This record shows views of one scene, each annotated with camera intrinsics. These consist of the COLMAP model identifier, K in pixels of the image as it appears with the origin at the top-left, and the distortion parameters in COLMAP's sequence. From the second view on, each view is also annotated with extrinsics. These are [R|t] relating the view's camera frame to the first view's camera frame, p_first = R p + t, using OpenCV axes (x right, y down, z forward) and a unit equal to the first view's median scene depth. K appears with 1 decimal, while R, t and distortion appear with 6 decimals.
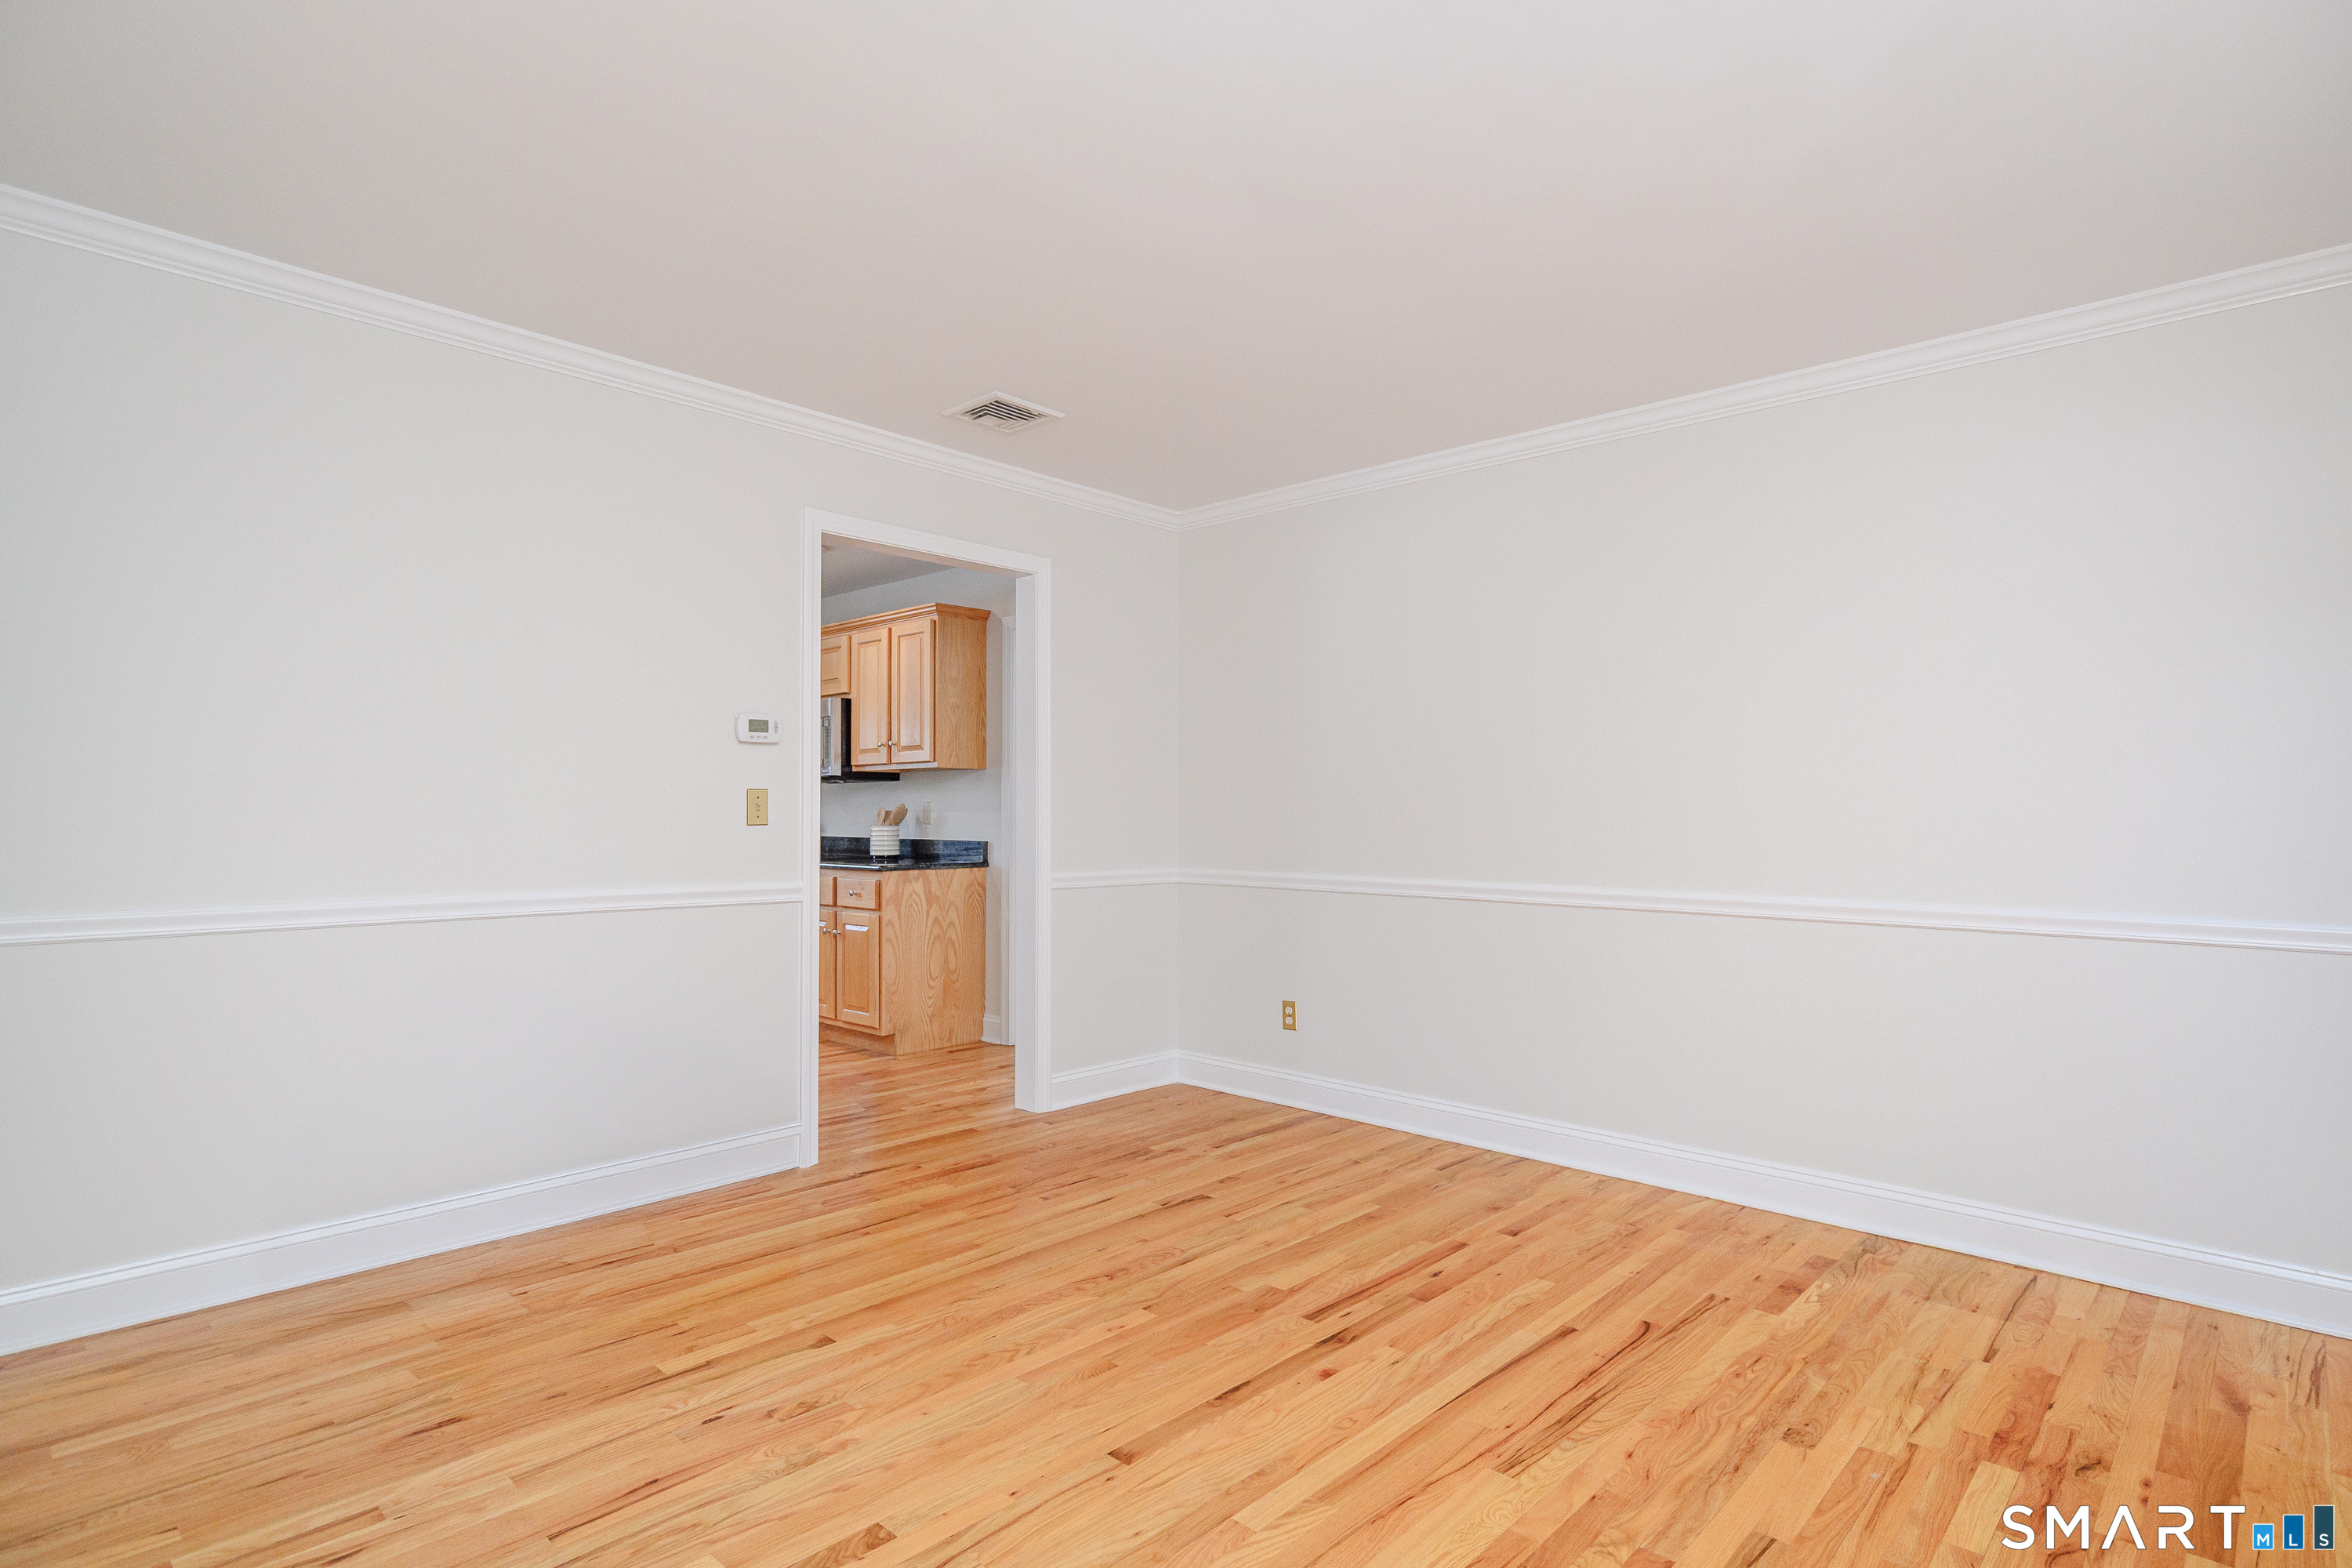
lens RADIAL K [[1195.4, 0, 1178.7], [0, 1195.4, 800.2], [0, 0, 1]] dist [-0.000022, 0.000544]
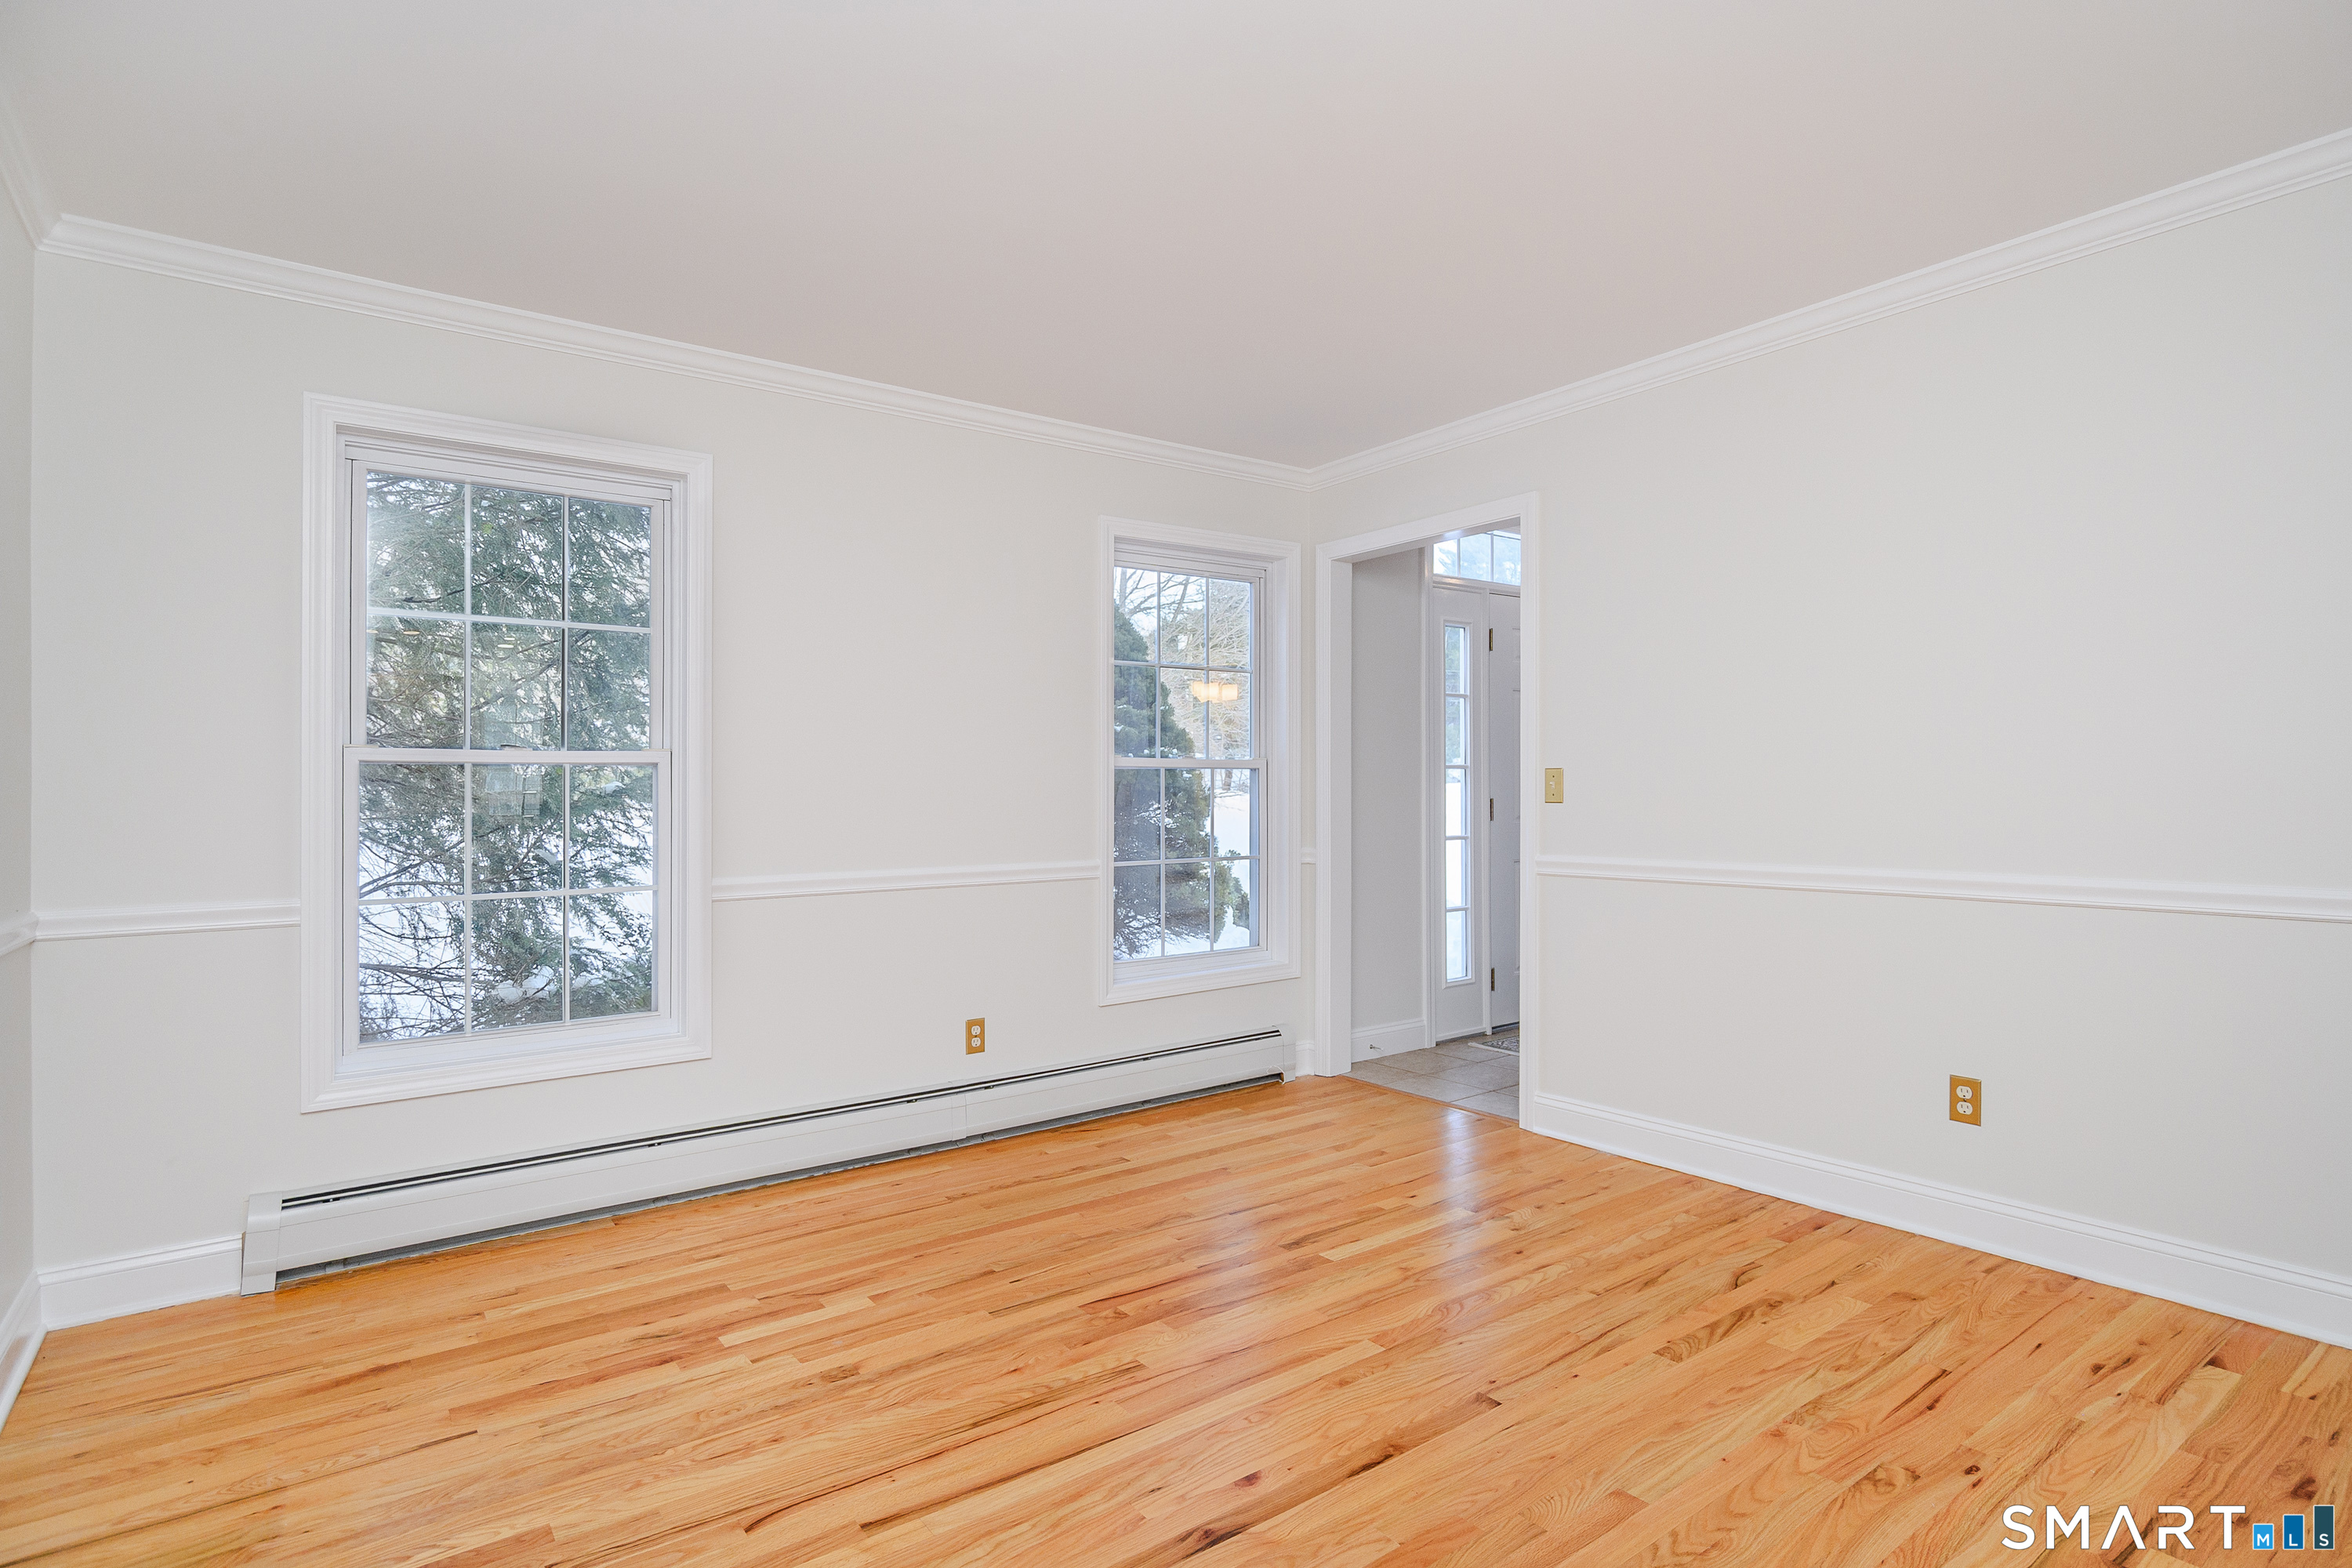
lens RADIAL K [[1195.4, 0, 1178.7], [0, 1195.4, 800.2], [0, 0, 1]] dist [-0.000022, 0.000544]
pose [[-0.983851, 0.004037, 0.178943, 0.026850], [0.002917, 0.999974, -0.006523, 0.027073], [-0.178965, -0.005895, -0.983838, 1.955121]]
